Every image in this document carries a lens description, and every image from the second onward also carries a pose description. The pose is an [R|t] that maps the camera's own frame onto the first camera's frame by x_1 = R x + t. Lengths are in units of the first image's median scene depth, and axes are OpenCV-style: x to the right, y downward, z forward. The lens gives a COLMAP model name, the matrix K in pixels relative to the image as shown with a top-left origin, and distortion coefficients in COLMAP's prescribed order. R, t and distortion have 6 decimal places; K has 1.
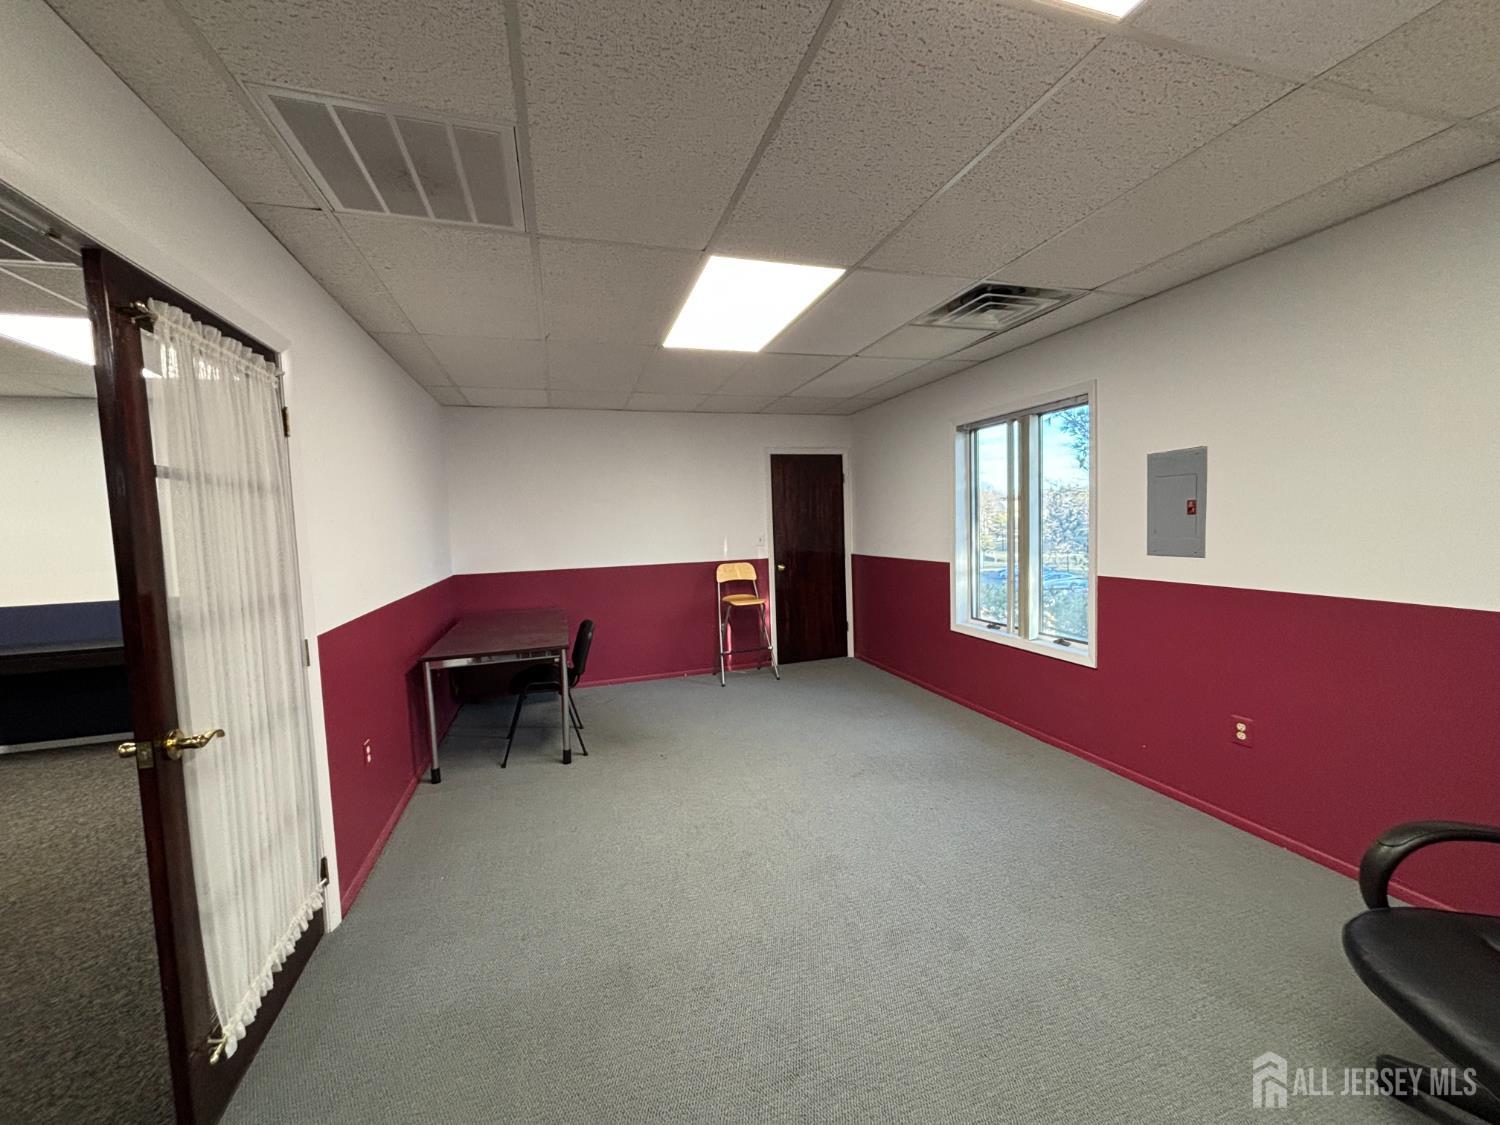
lens RADIAL K [[603.4, 0, 761.1], [0, 603.4, 549.7], [0, 0, 1]] dist [0.006142, -0.001825]
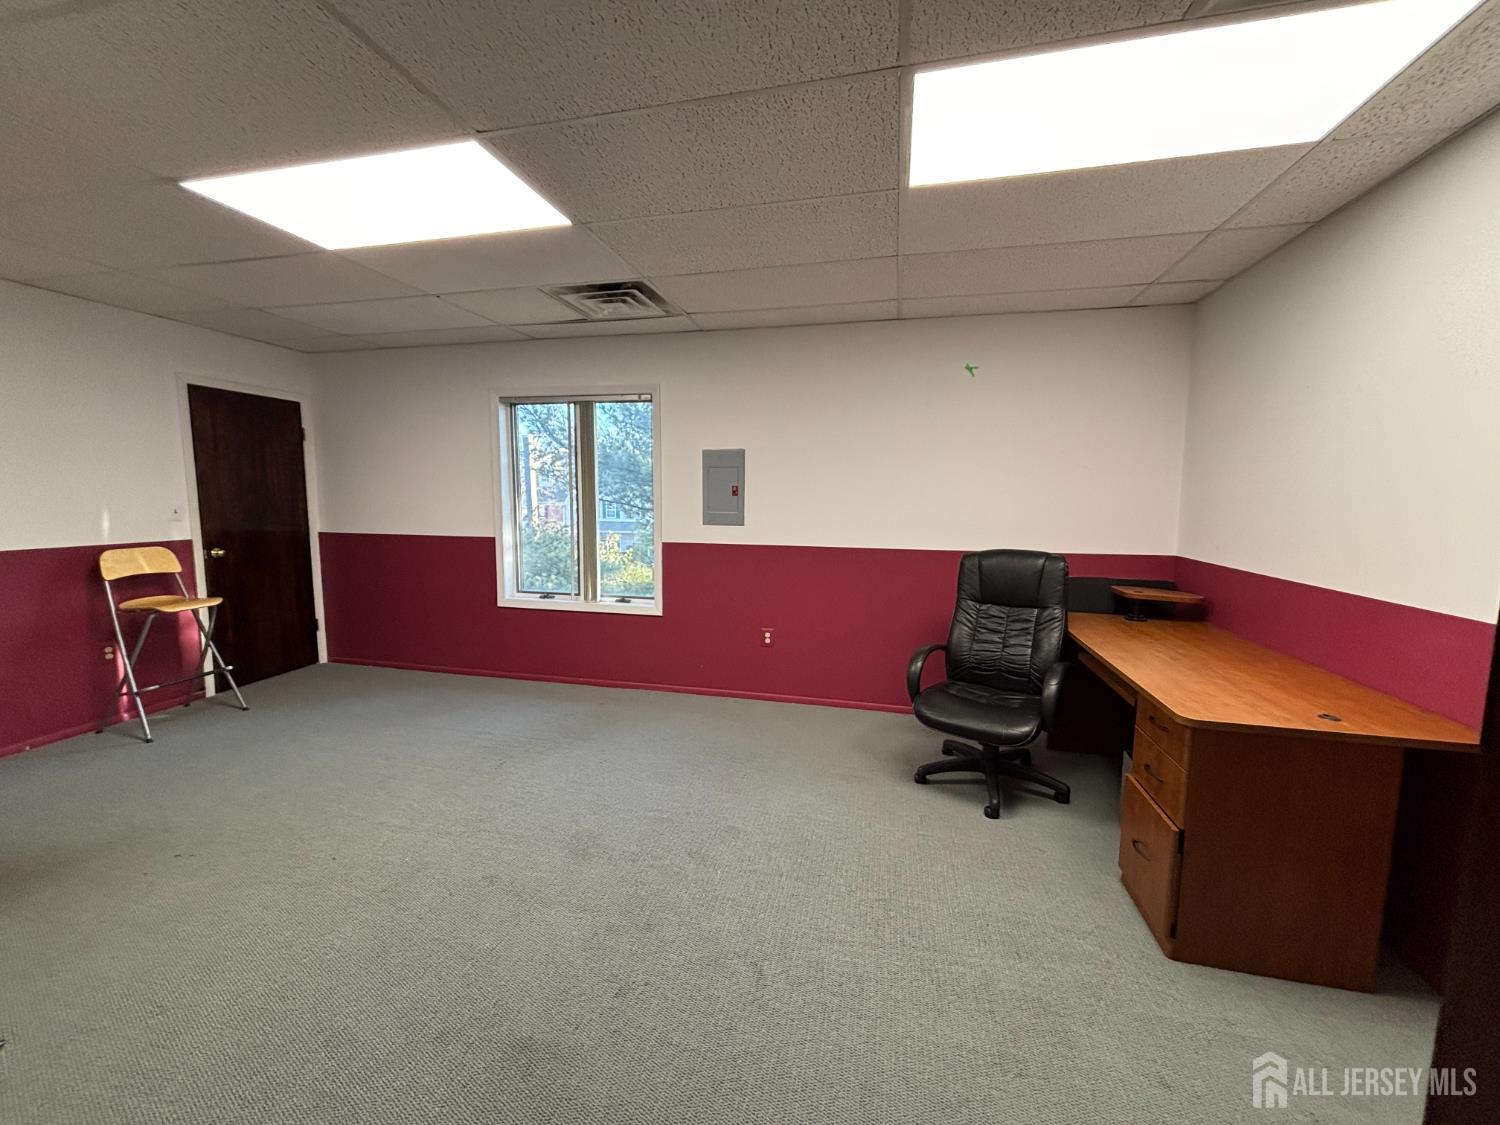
lens RADIAL K [[603.4, 0, 743.9], [0, 603.4, 553.5], [0, 0, 1]] dist [0.006142, -0.001825]
pose [[0.512660, -0.043523, 0.857488, -0.321379], [0.013448, 0.998999, 0.042665, 0.011374], [-0.858486, -0.010341, 0.512732, 0.157563]]
